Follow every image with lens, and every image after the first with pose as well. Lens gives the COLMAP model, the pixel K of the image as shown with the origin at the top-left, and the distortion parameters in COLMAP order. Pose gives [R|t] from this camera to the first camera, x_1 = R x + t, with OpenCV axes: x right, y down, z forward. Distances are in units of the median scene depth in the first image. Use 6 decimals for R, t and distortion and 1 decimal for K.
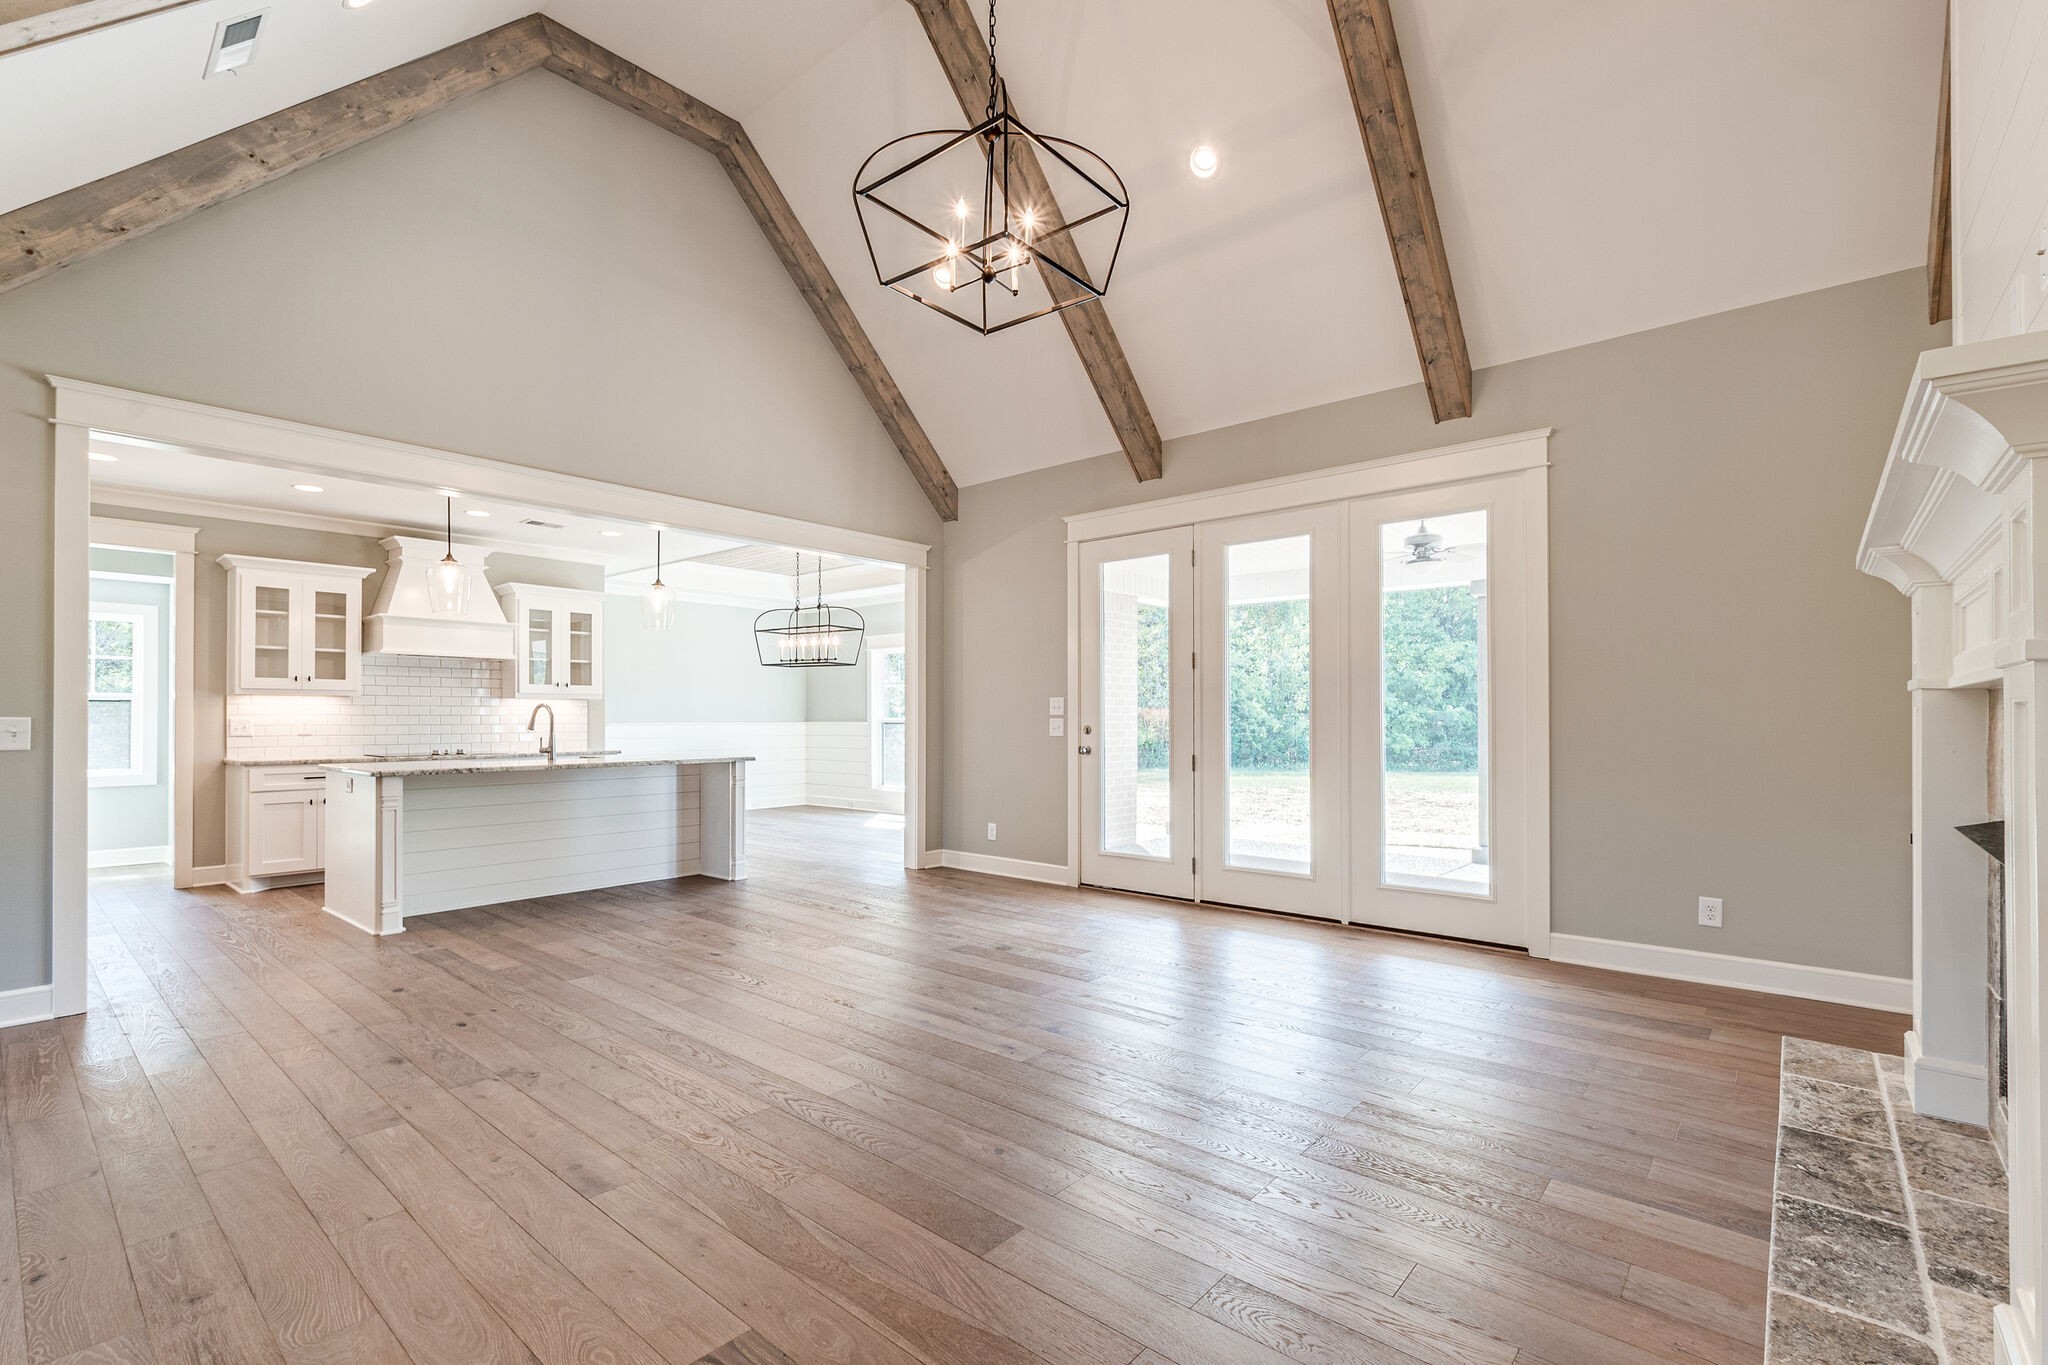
lens RADIAL K [[911.9, 0, 1020.4], [0, 911.9, 703.3], [0, 0, 1]] dist [-0.006529, 0.003801]
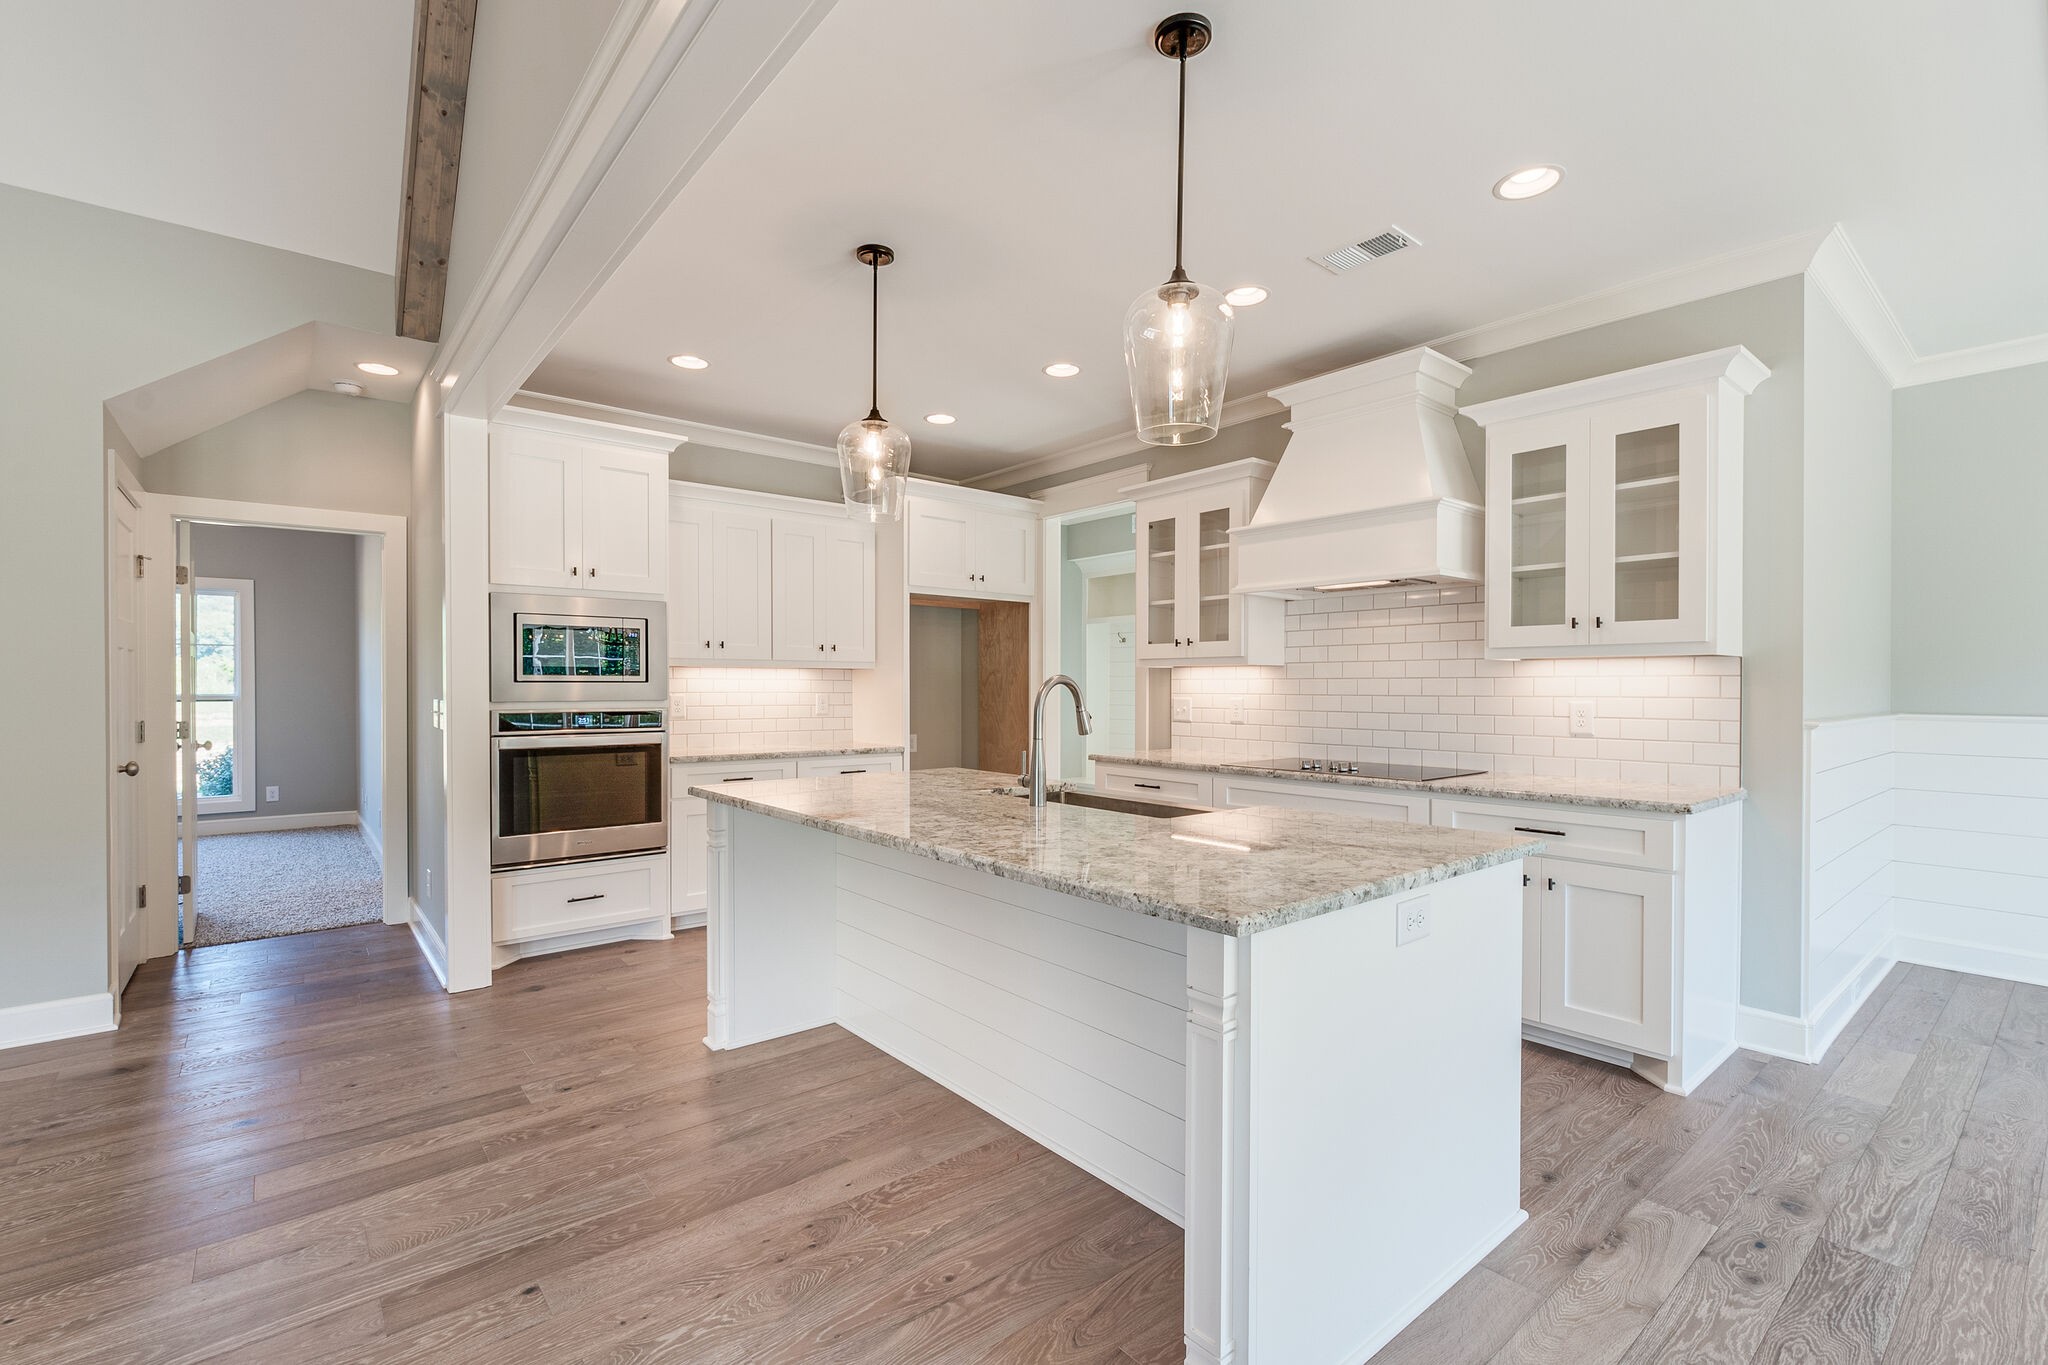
lens RADIAL K [[911.9, 0, 1040.2], [0, 911.9, 700.0], [0, 0, 1]] dist [-0.006529, 0.003801]
pose [[-0.168018, 0.017541, -0.985628, -0.081651], [0.015499, 0.999765, 0.015151, 0.004836], [0.985662, -0.012731, -0.168251, 1.022055]]
